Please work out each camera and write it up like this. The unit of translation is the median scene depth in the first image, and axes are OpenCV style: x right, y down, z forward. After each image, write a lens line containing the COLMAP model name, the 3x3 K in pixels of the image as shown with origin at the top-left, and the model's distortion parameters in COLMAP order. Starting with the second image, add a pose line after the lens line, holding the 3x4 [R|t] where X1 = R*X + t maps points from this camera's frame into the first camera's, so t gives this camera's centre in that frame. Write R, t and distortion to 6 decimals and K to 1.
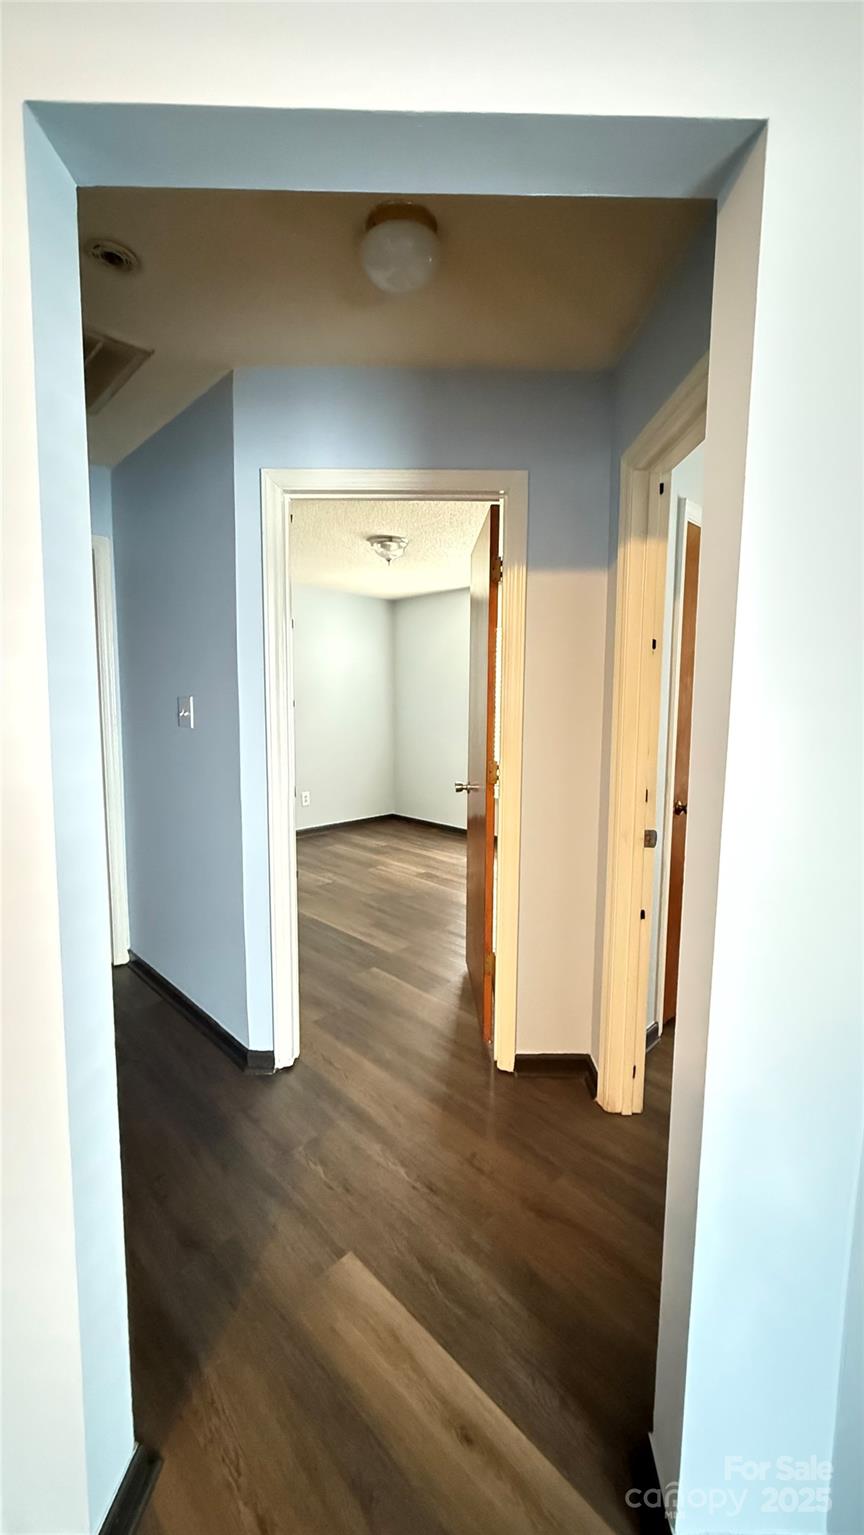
lens RADIAL K [[610.0, 0, 432.2], [0, 610.0, 767.0], [0, 0, 1]] dist [-0.001950, 0.000387]
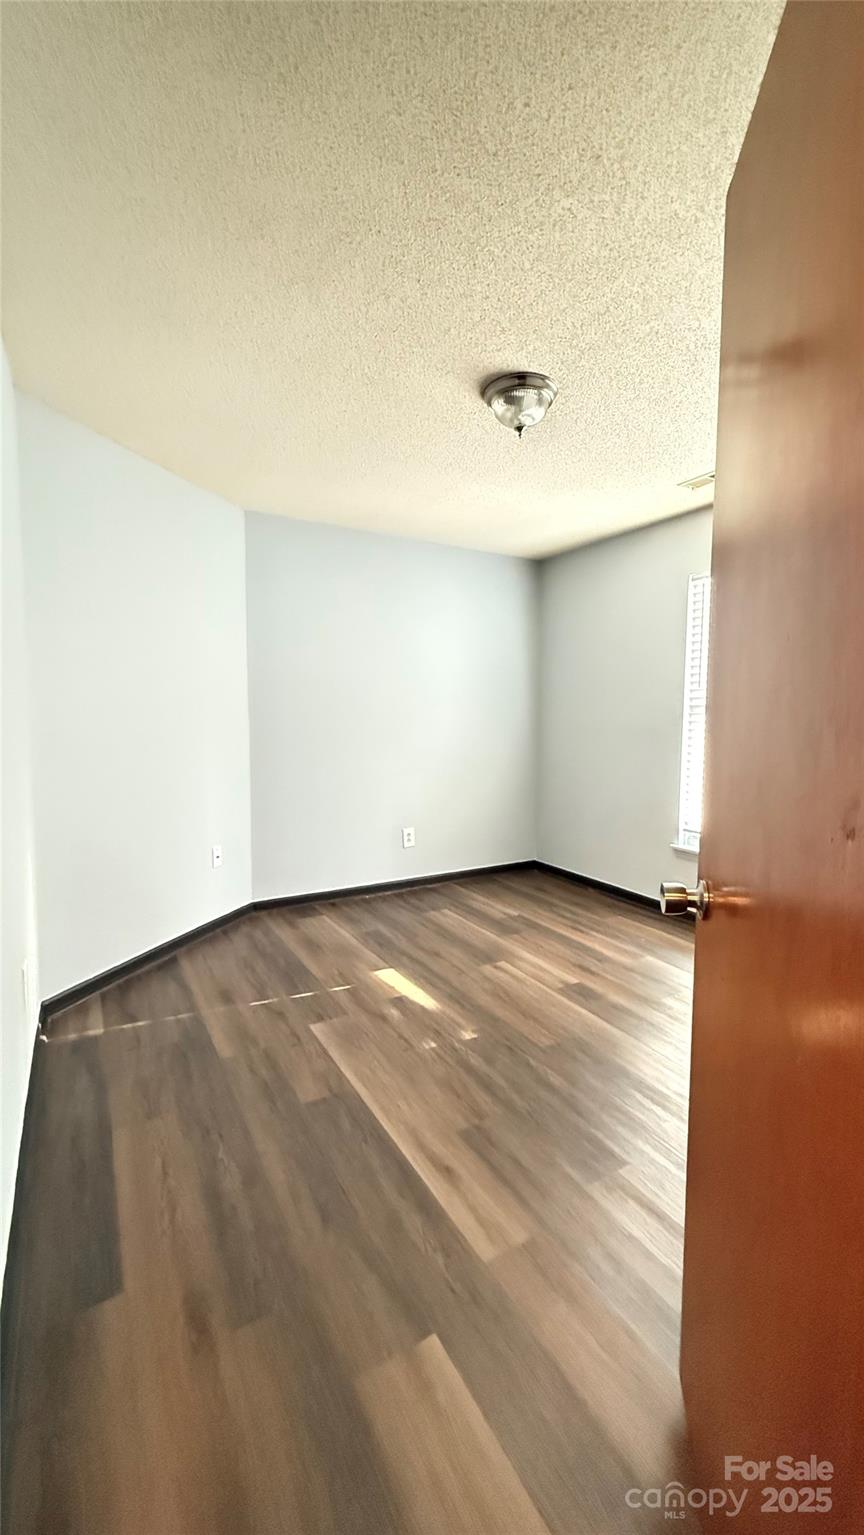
lens RADIAL K [[610.0, 0, 428.6], [0, 610.0, 768.4], [0, 0, 1]] dist [-0.001950, 0.000387]
pose [[0.966763, 0.021004, -0.254812, -0.004052], [-0.027608, 0.999368, -0.022371, -0.017923], [0.254181, 0.028663, 0.966732, 0.398979]]
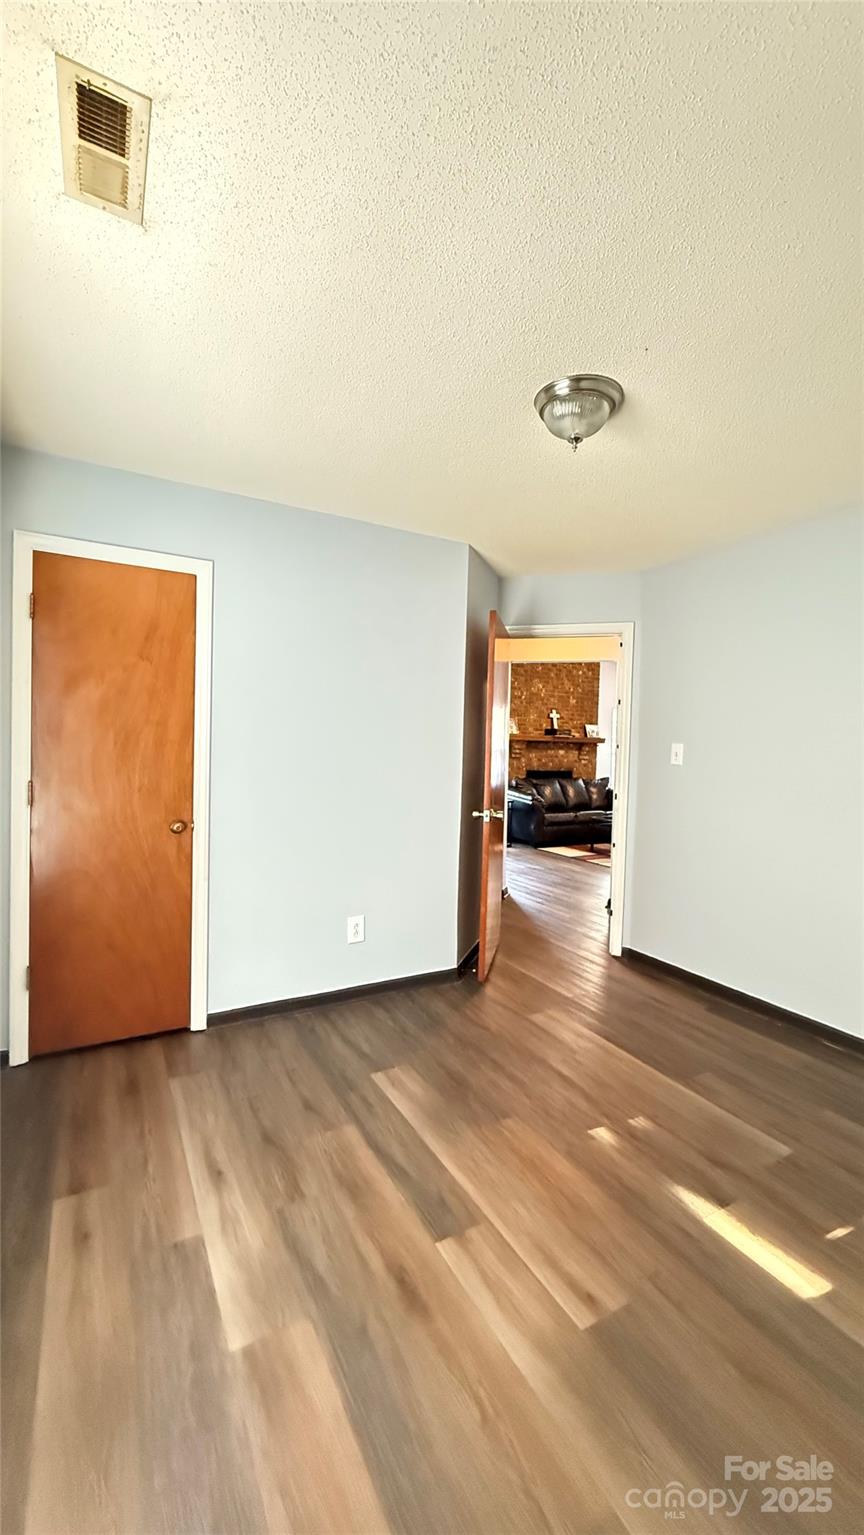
lens RADIAL K [[610.0, 0, 427.8], [0, 610.0, 770.7], [0, 0, 1]] dist [-0.001950, 0.000387]
pose [[-0.960872, -0.029162, 0.275454, -0.092182], [0.006993, 0.991572, 0.129367, -0.132231], [-0.276905, 0.126232, -0.952570, 1.326144]]
